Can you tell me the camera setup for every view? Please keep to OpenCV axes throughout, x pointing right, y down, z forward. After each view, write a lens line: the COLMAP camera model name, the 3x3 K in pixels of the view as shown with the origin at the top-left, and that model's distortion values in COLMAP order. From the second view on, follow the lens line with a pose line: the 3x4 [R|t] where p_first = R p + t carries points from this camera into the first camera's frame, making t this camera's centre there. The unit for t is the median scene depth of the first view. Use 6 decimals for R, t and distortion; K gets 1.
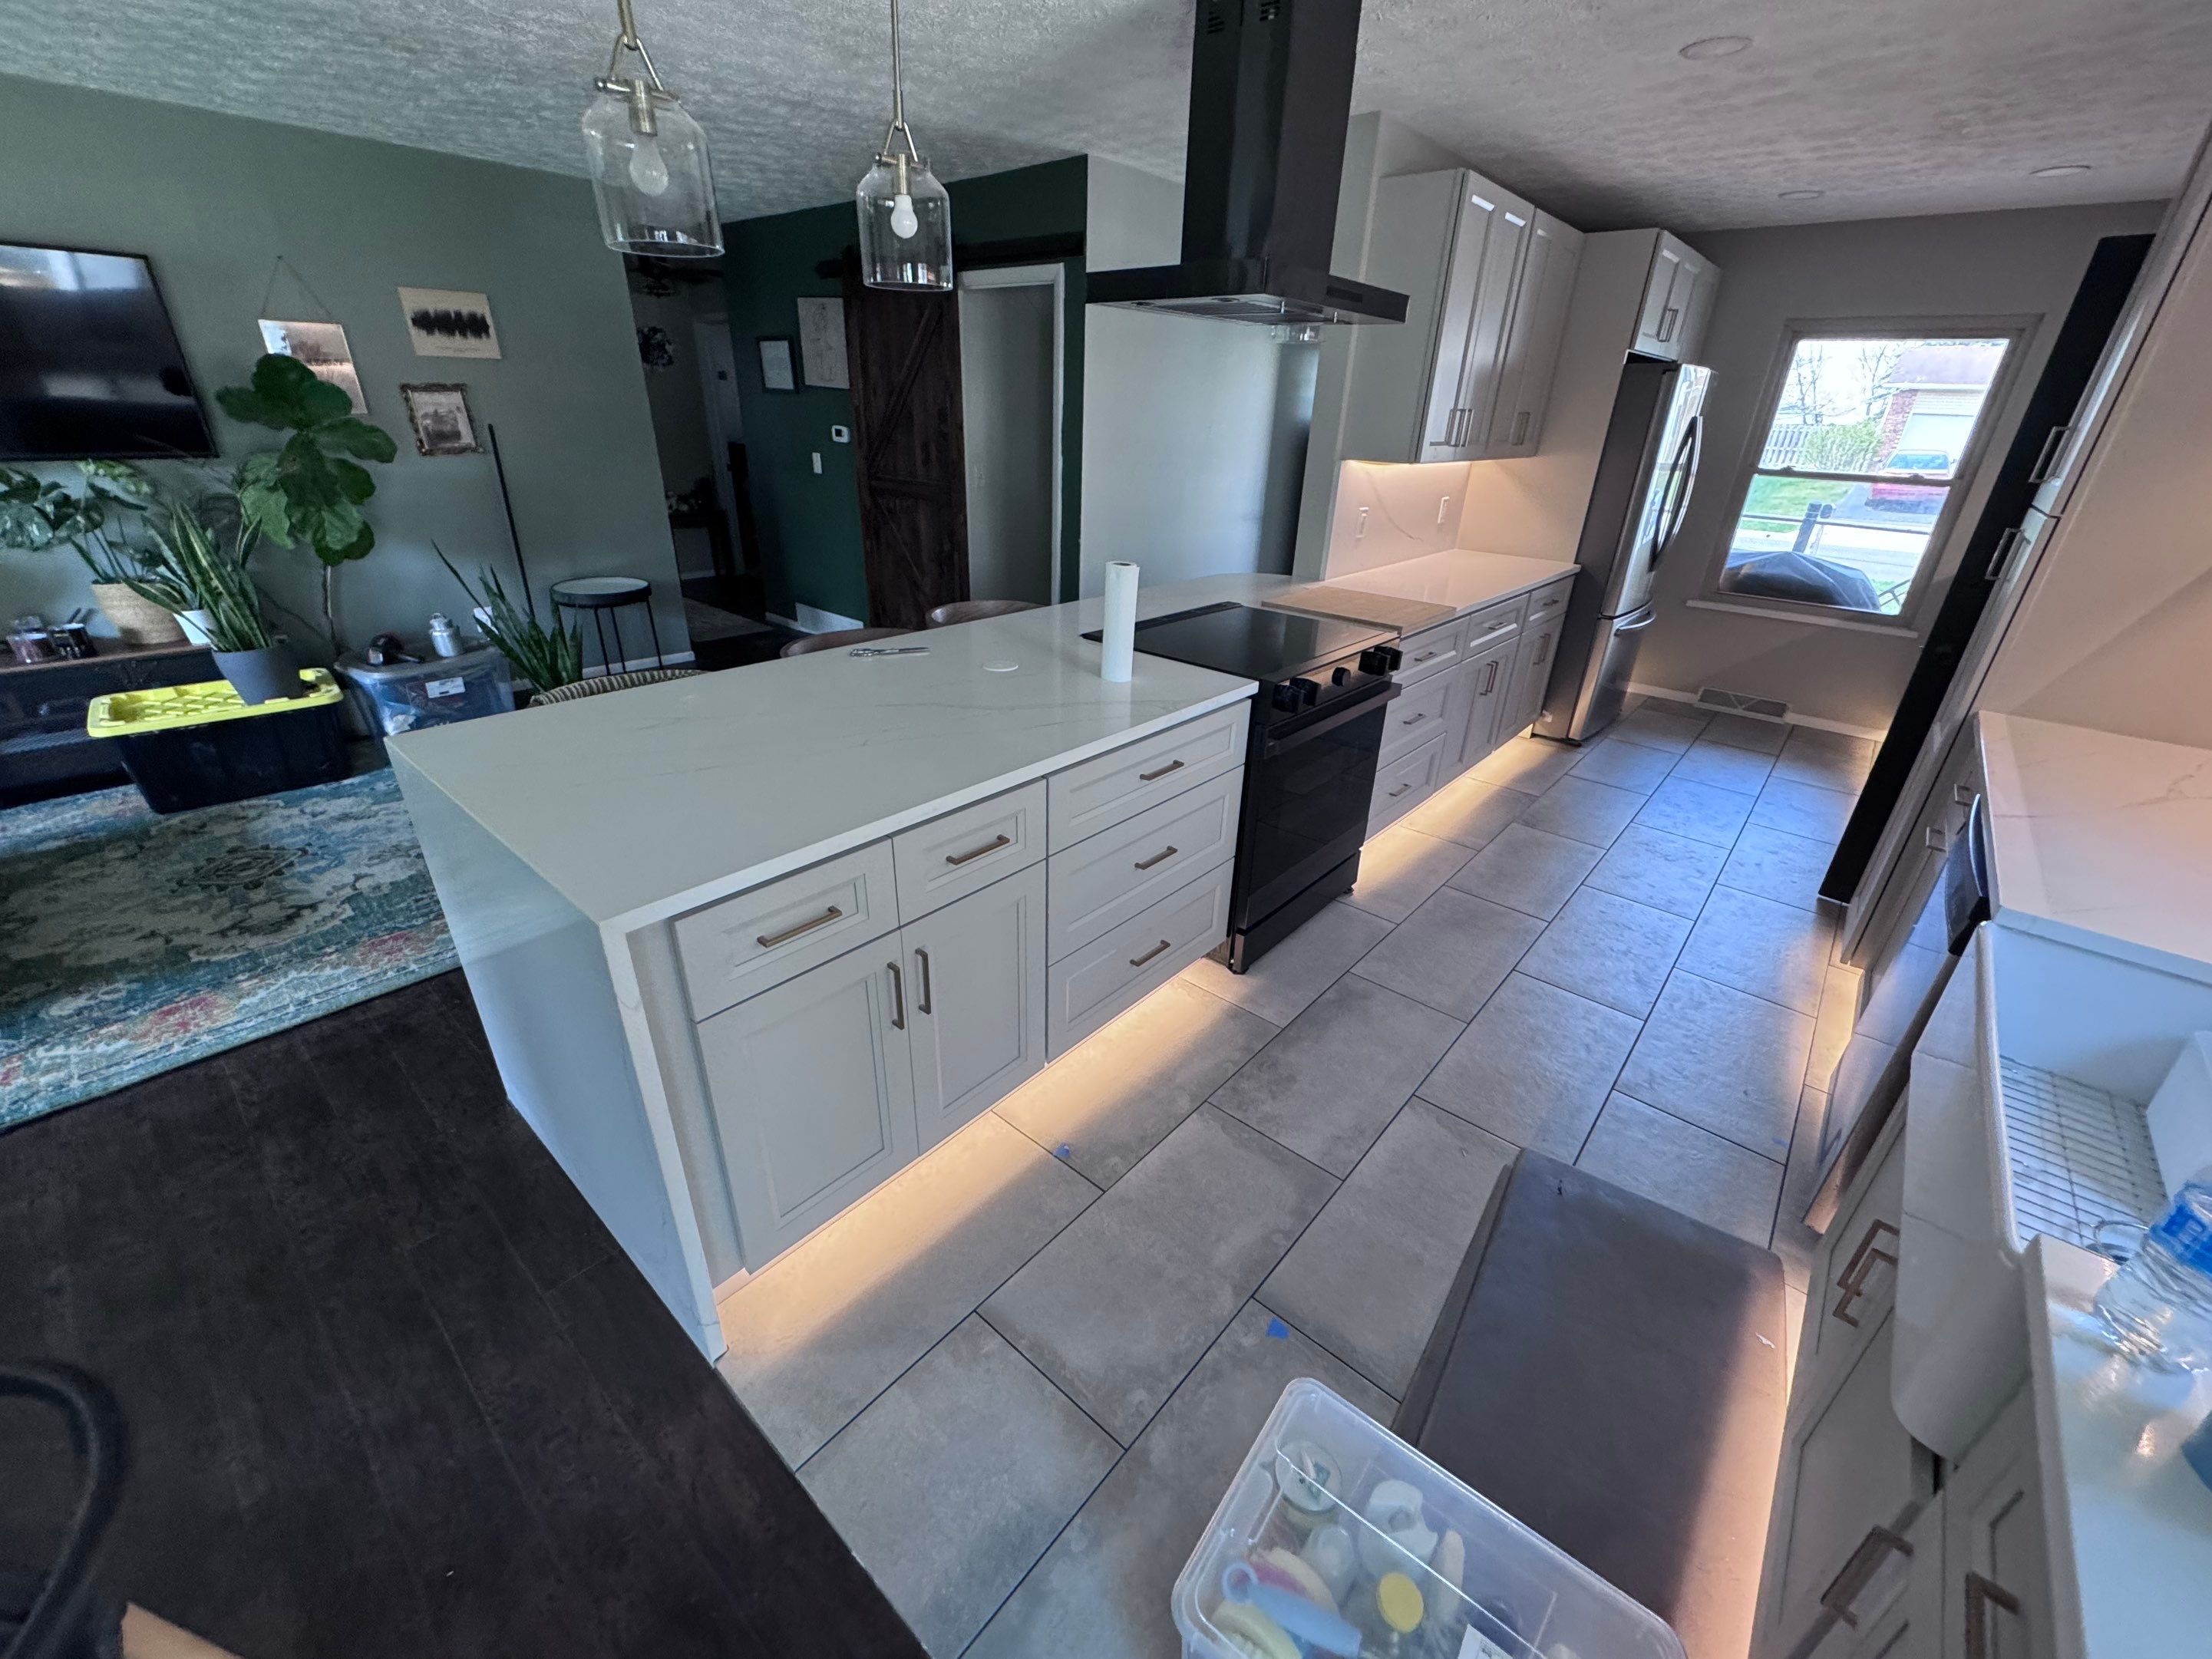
lens RADIAL K [[880.3, 0, 1107.6], [0, 880.3, 823.5], [0, 0, 1]] dist [-0.000242, 0.000161]
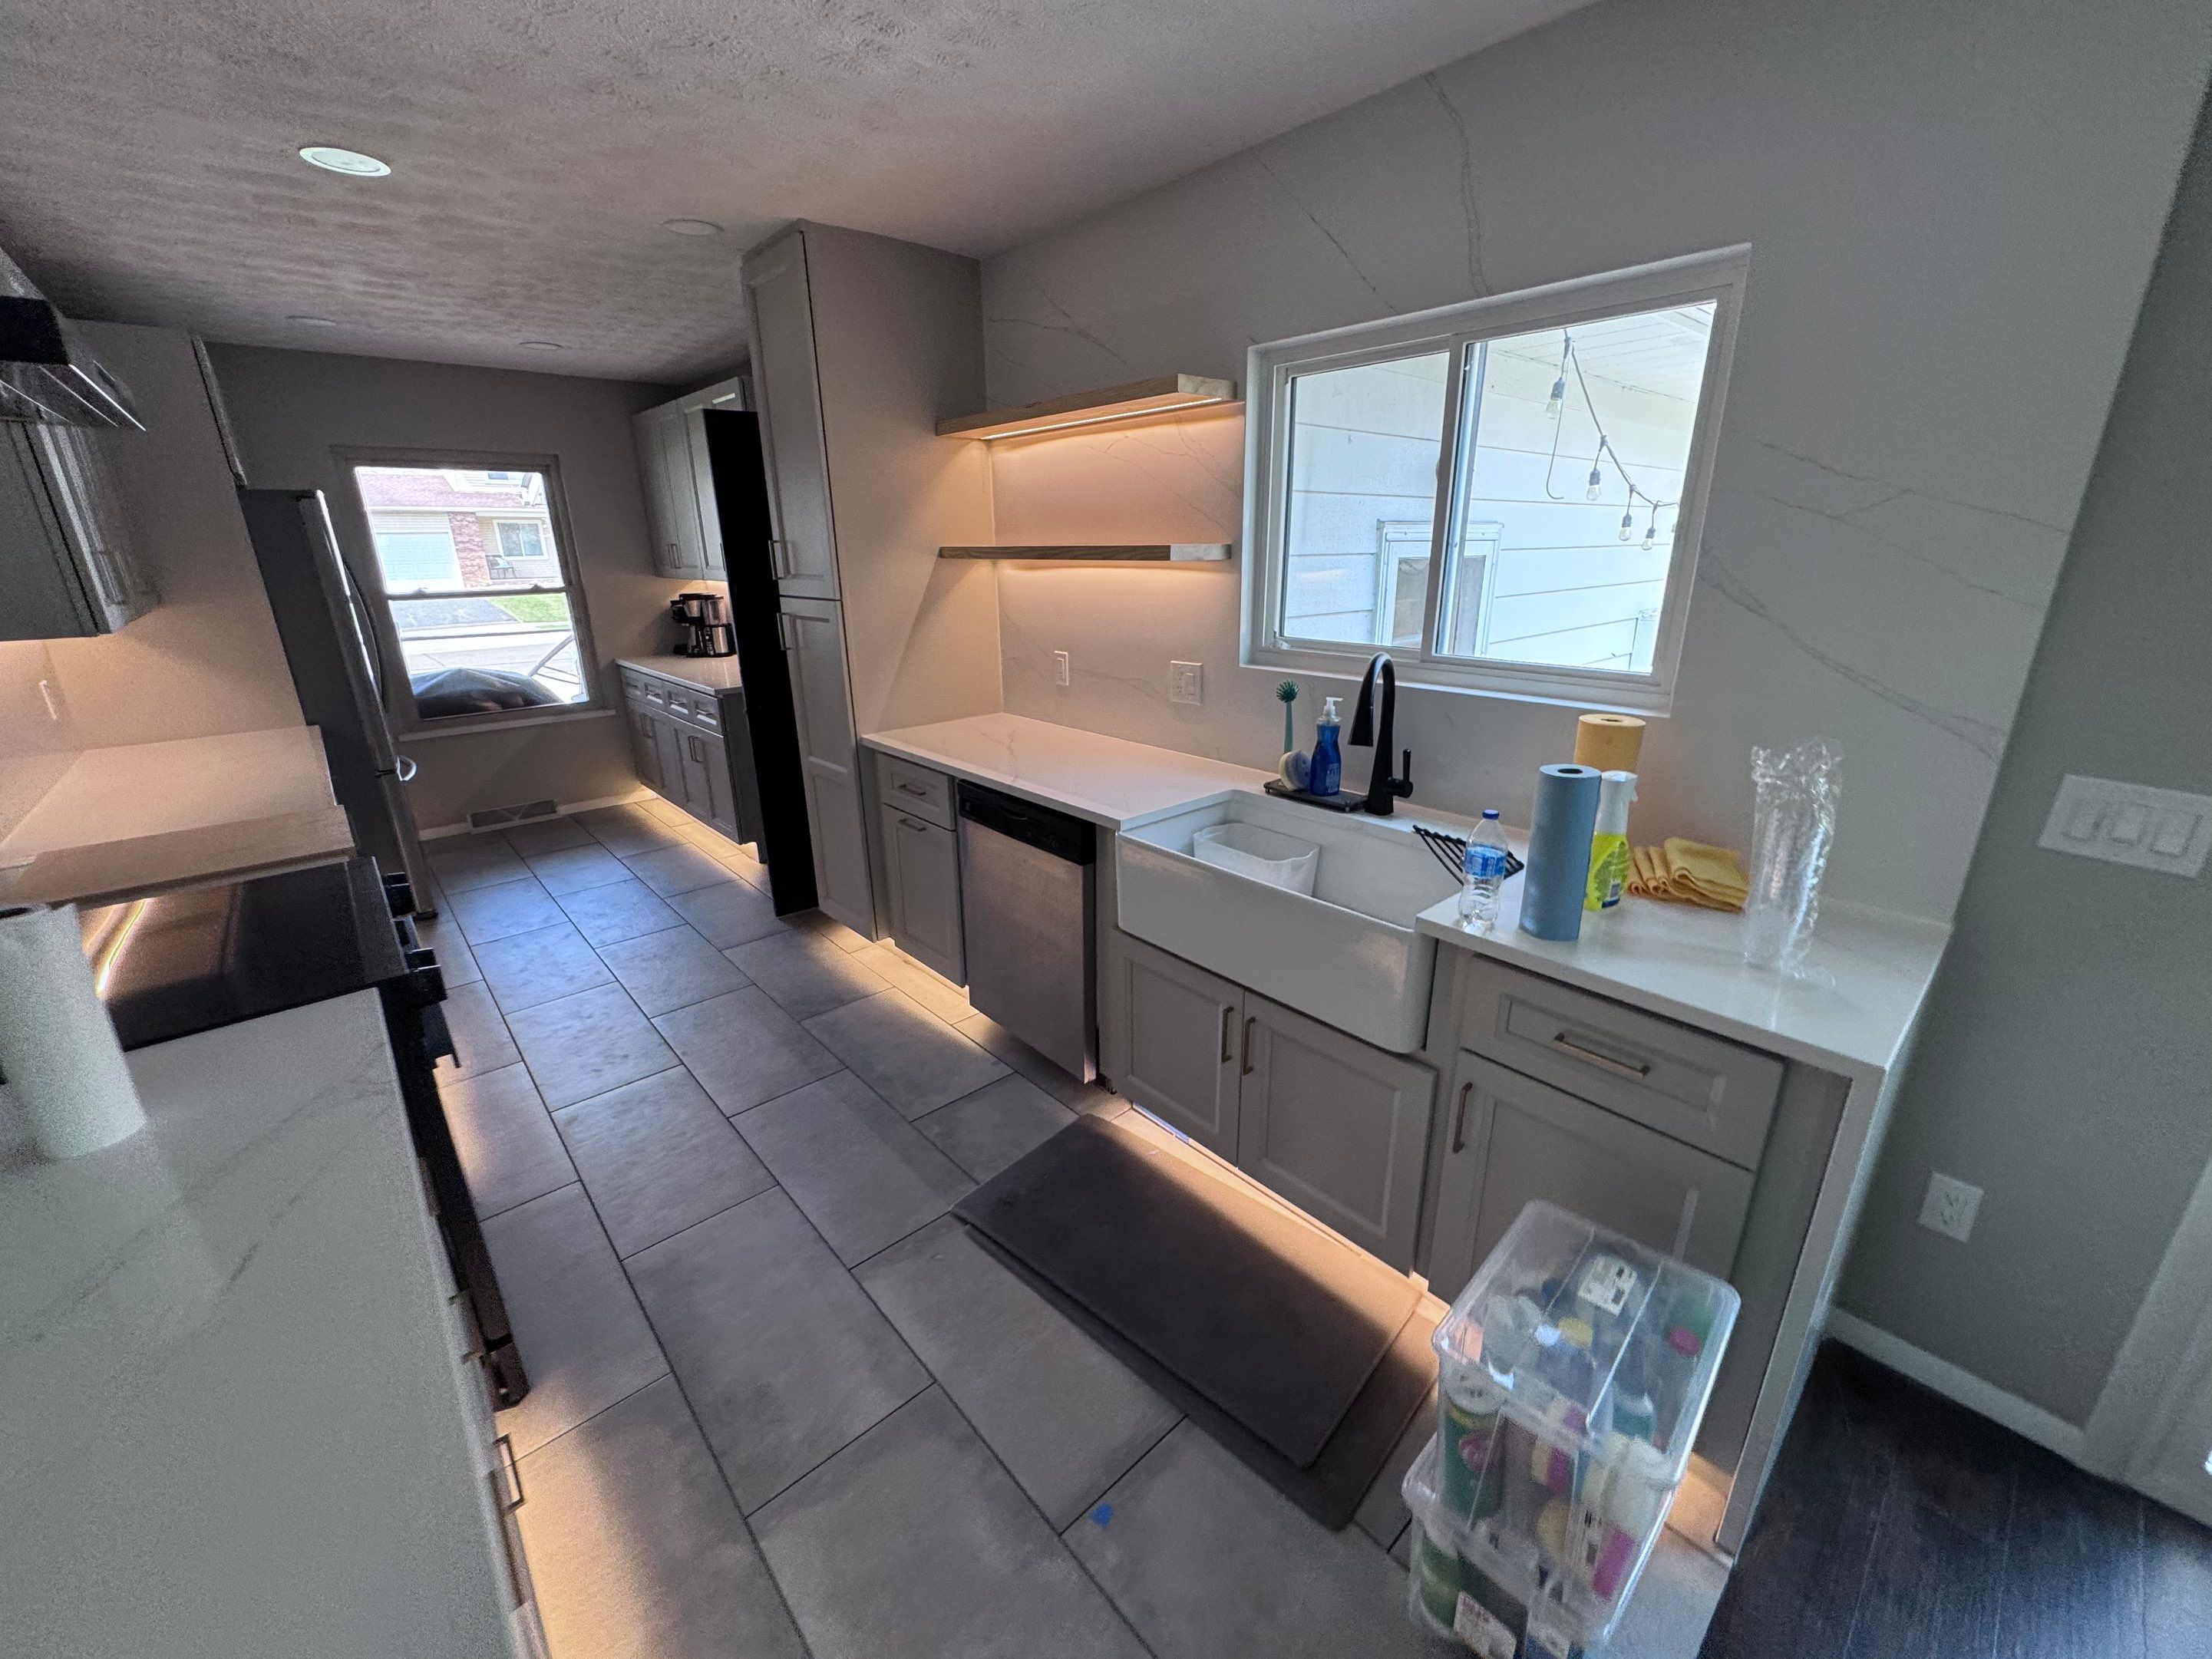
lens RADIAL K [[880.3, 0, 1107.6], [0, 880.3, 823.5], [0, 0, 1]] dist [-0.000242, 0.000161]
pose [[0.133775, -0.339801, 0.930935, -0.256360], [0.445935, 0.859541, 0.249661, -0.162702], [-0.885012, 0.381738, 0.266514, 0.307365]]
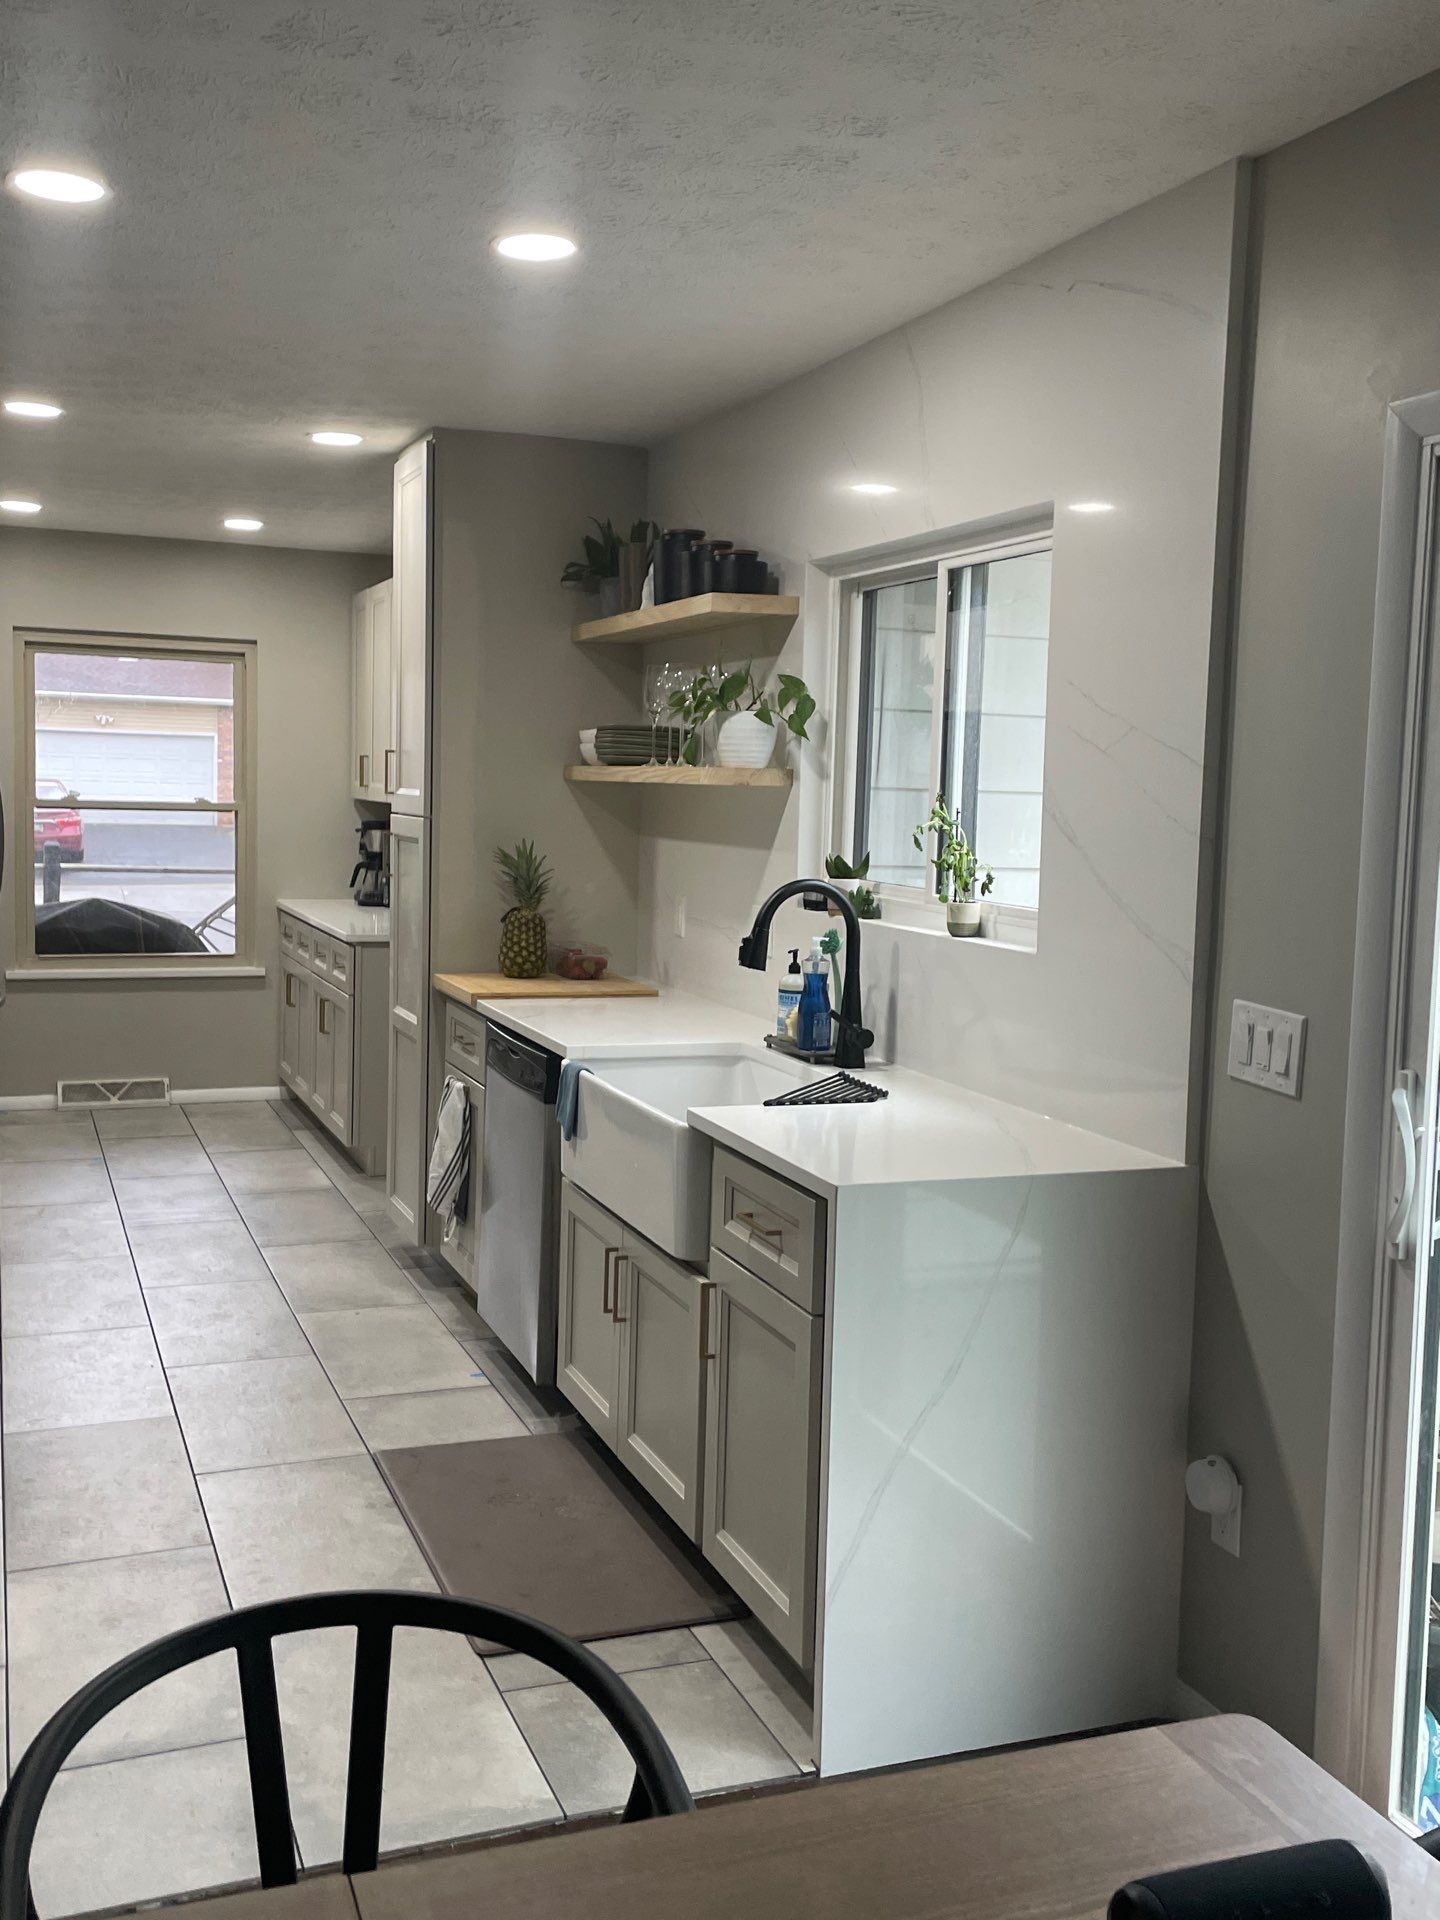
lens RADIAL K [[1810.7, 0, 711.9], [0, 1810.7, 914.0], [0, 0, 1]] dist [0.127862, -0.200938]
pose [[0.471878, -0.088902, 0.877170, -0.800549], [0.372456, 0.921869, -0.106932, 0.163797], [-0.799130, 0.377166, 0.468122, -0.376419]]
